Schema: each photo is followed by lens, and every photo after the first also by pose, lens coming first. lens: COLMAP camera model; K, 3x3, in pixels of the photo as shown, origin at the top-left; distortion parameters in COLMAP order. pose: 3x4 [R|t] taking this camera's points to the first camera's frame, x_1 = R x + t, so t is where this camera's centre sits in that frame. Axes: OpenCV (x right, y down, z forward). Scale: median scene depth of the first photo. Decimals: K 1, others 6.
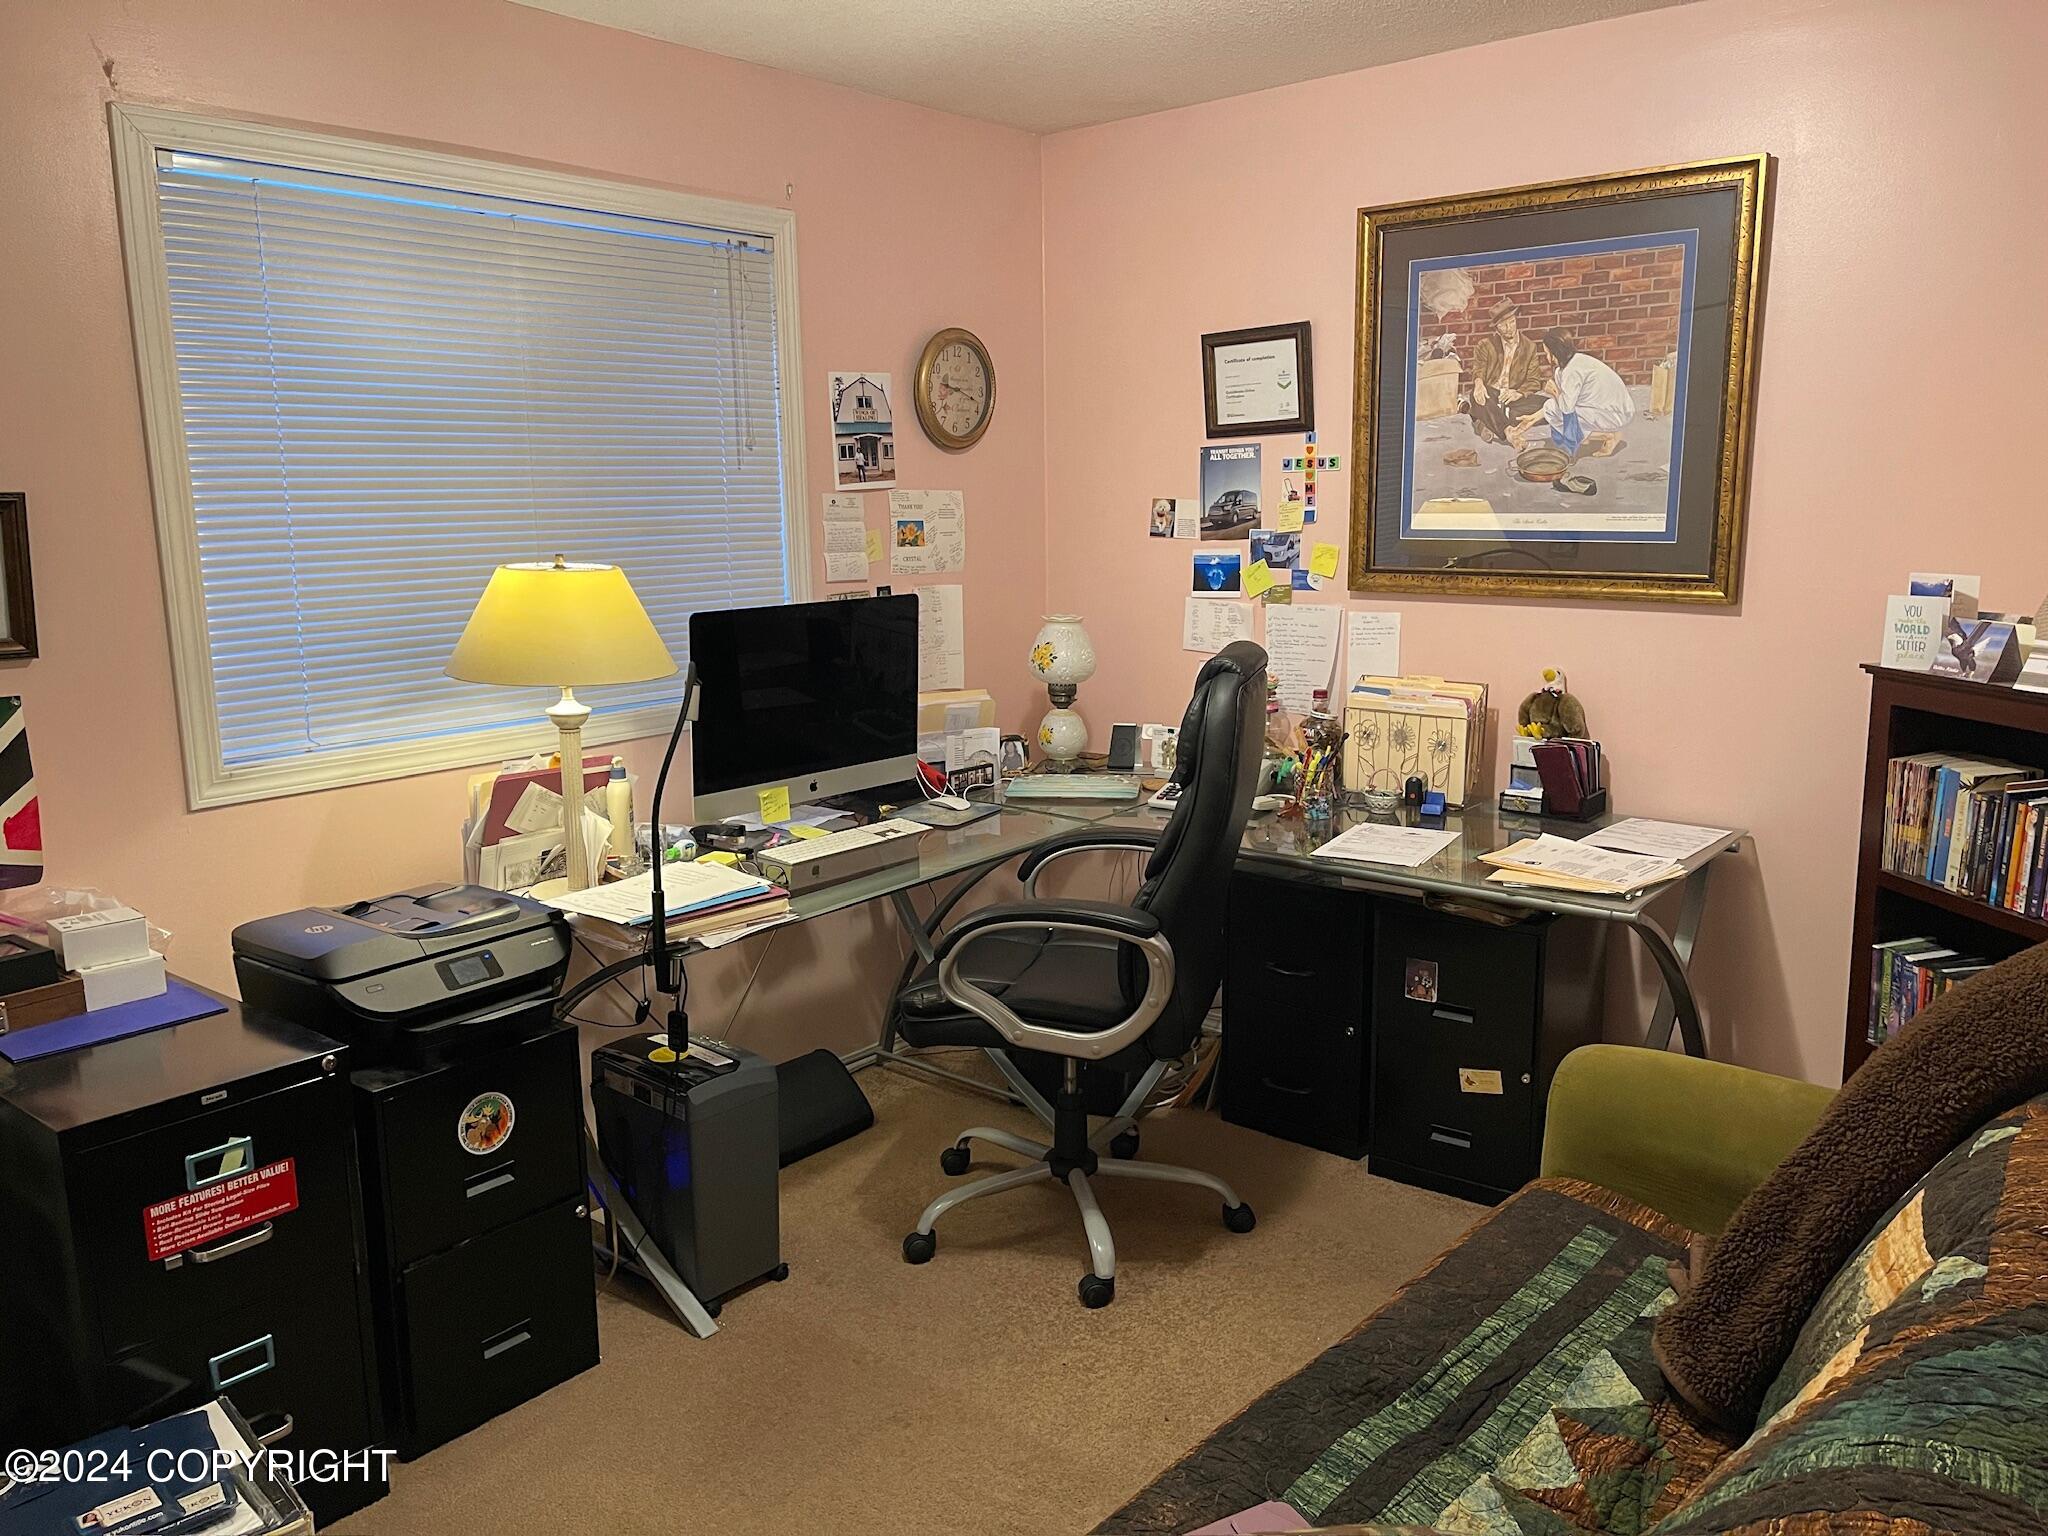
lens RADIAL K [[1536.3, 0, 1029.5], [0, 1536.3, 765.7], [0, 0, 1]] dist [0.067311, -0.084328]
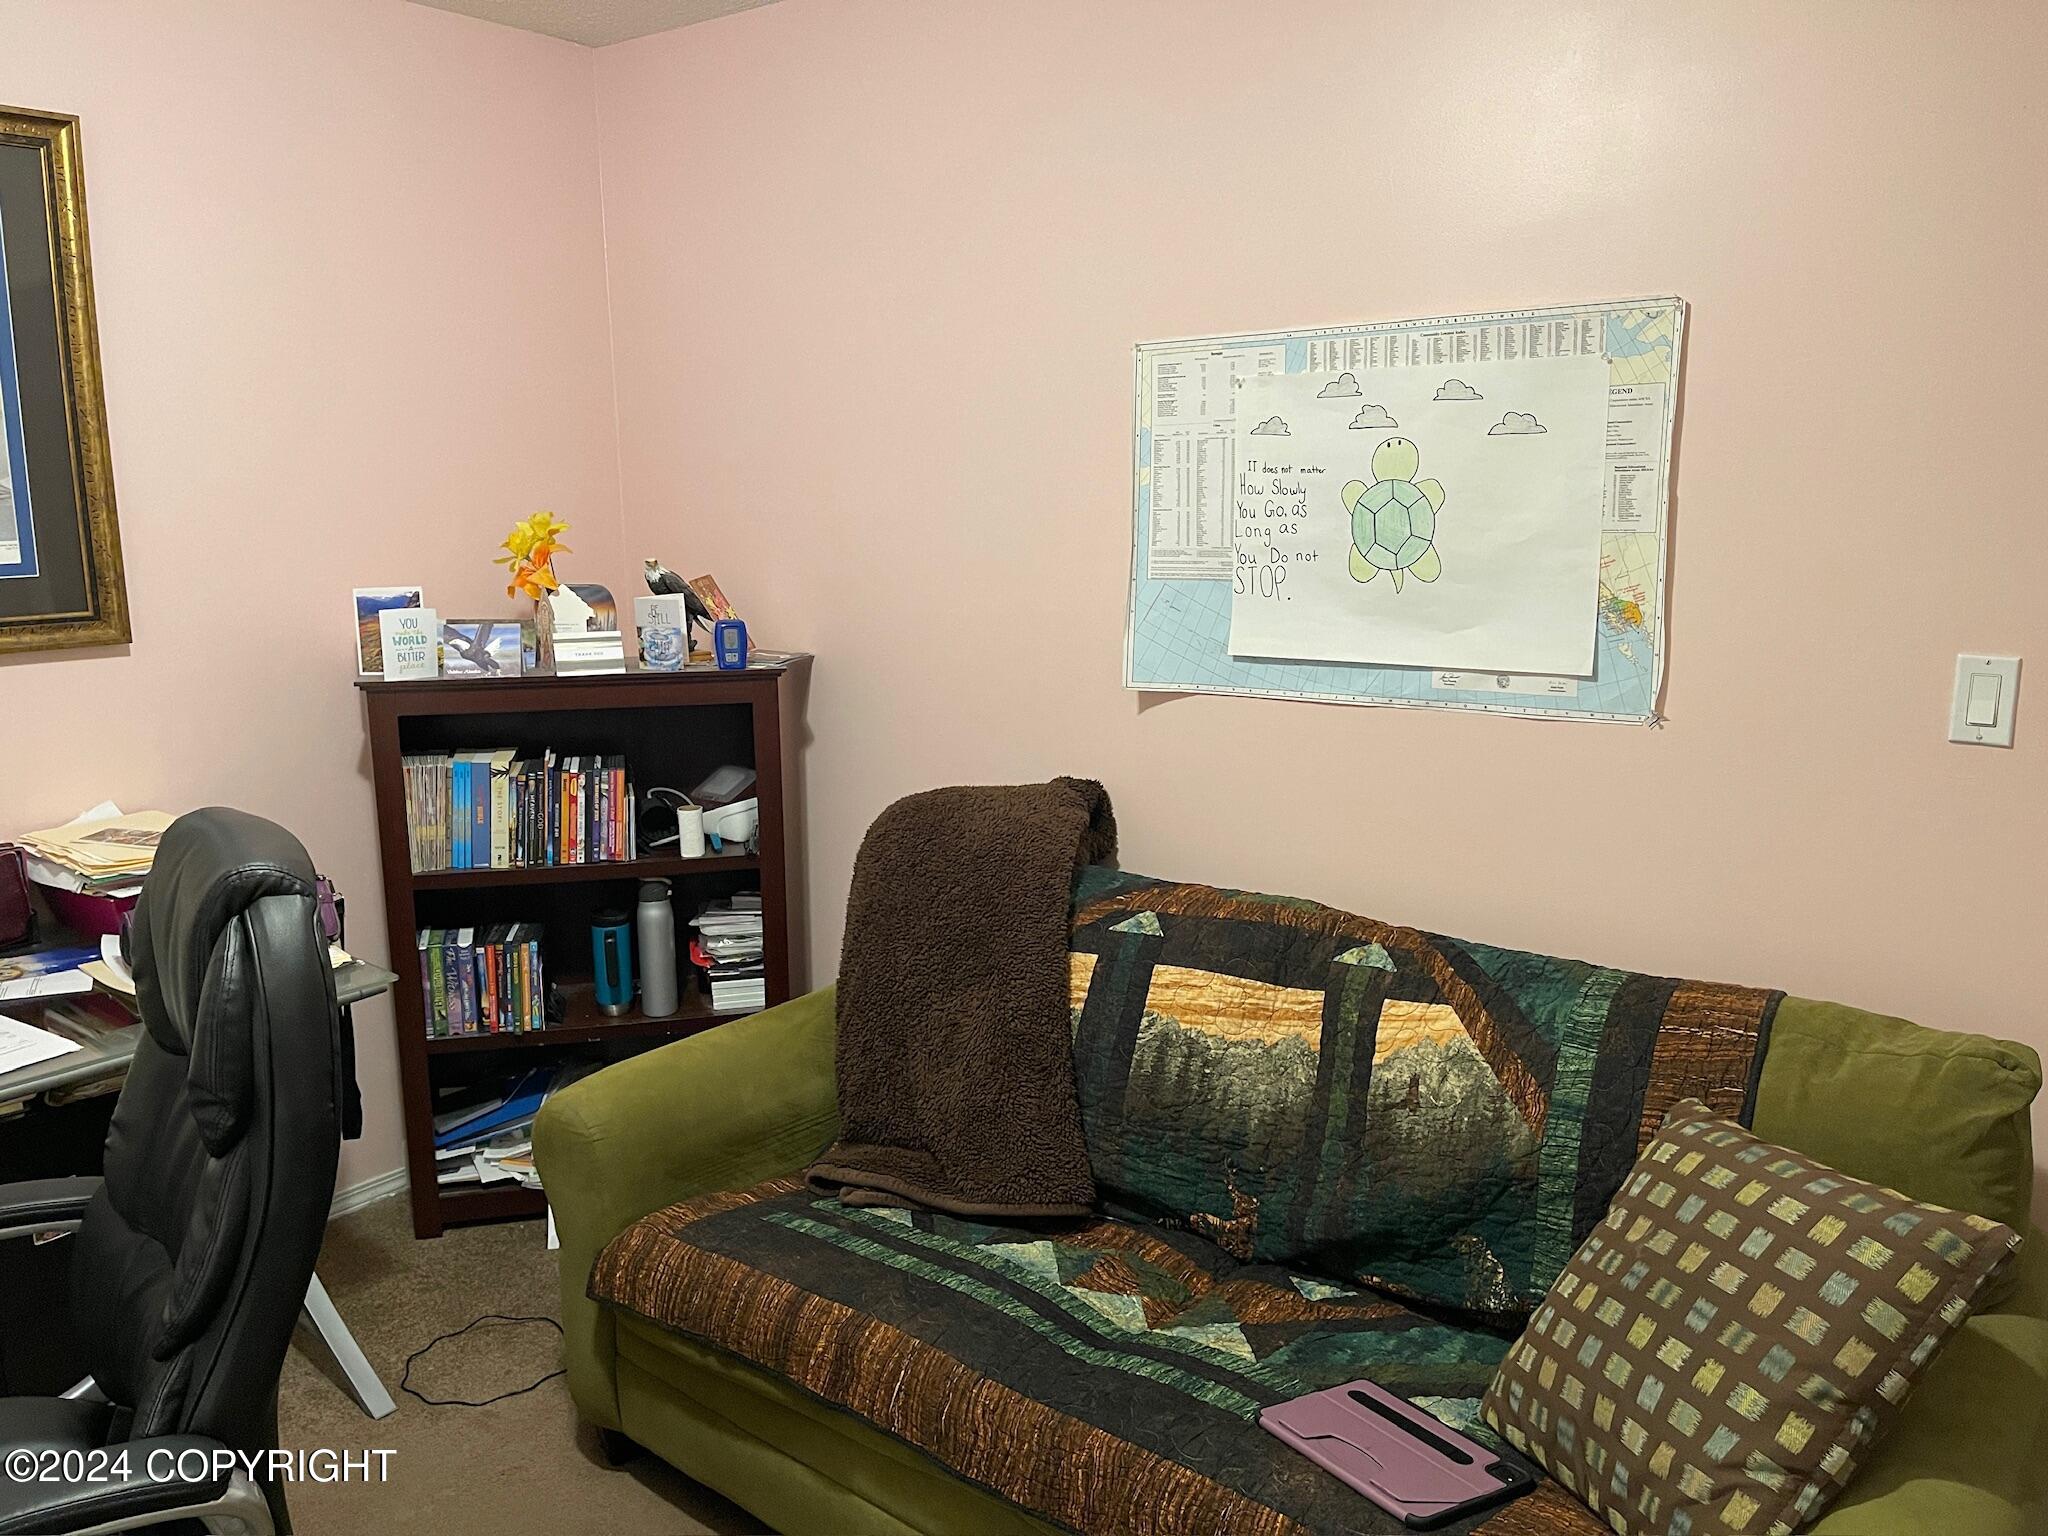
lens RADIAL K [[1536.3, 0, 1027.3], [0, 1536.3, 763.1], [0, 0, 1]] dist [0.067311, -0.084328]
pose [[-0.027710, -0.179564, 0.983356, -0.486337], [0.184121, 0.965986, 0.181580, -0.122592], [-0.982513, 0.186088, 0.006294, 0.611373]]
